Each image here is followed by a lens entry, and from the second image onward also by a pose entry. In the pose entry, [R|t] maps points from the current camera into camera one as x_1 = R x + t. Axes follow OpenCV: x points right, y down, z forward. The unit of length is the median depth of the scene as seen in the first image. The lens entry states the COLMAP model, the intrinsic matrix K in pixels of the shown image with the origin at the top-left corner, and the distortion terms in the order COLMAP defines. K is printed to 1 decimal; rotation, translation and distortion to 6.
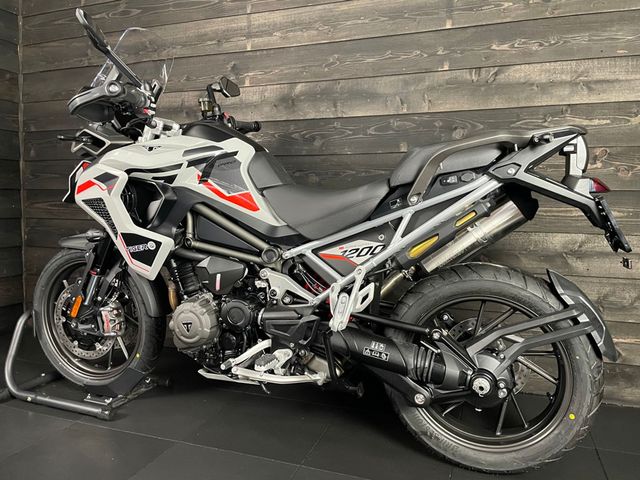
lens RADIAL K [[491.9, 0, 332.7], [0, 491.9, 242.4], [0, 0, 1]] dist [0.089705, -0.098942]
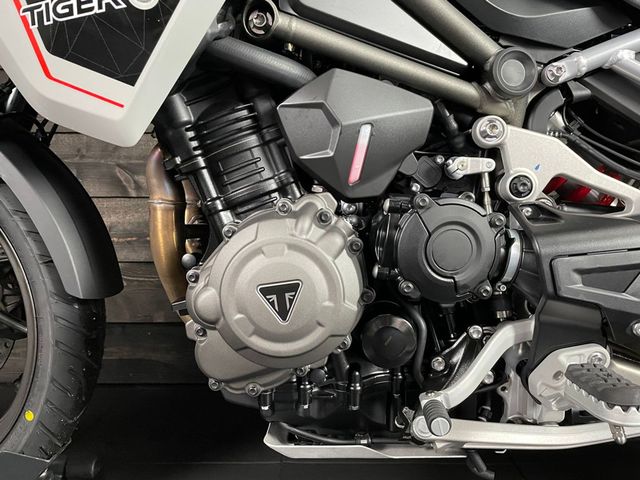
lens RADIAL K [[491.9, 0, 332.7], [0, 491.9, 242.4], [0, 0, 1]] dist [0.089705, -0.098942]
pose [[0.949243, -0.036657, 0.312401, -0.372638], [0.039594, 0.999211, -0.003059, 0.145705], [-0.312043, 0.015273, 0.949945, 0.758555]]
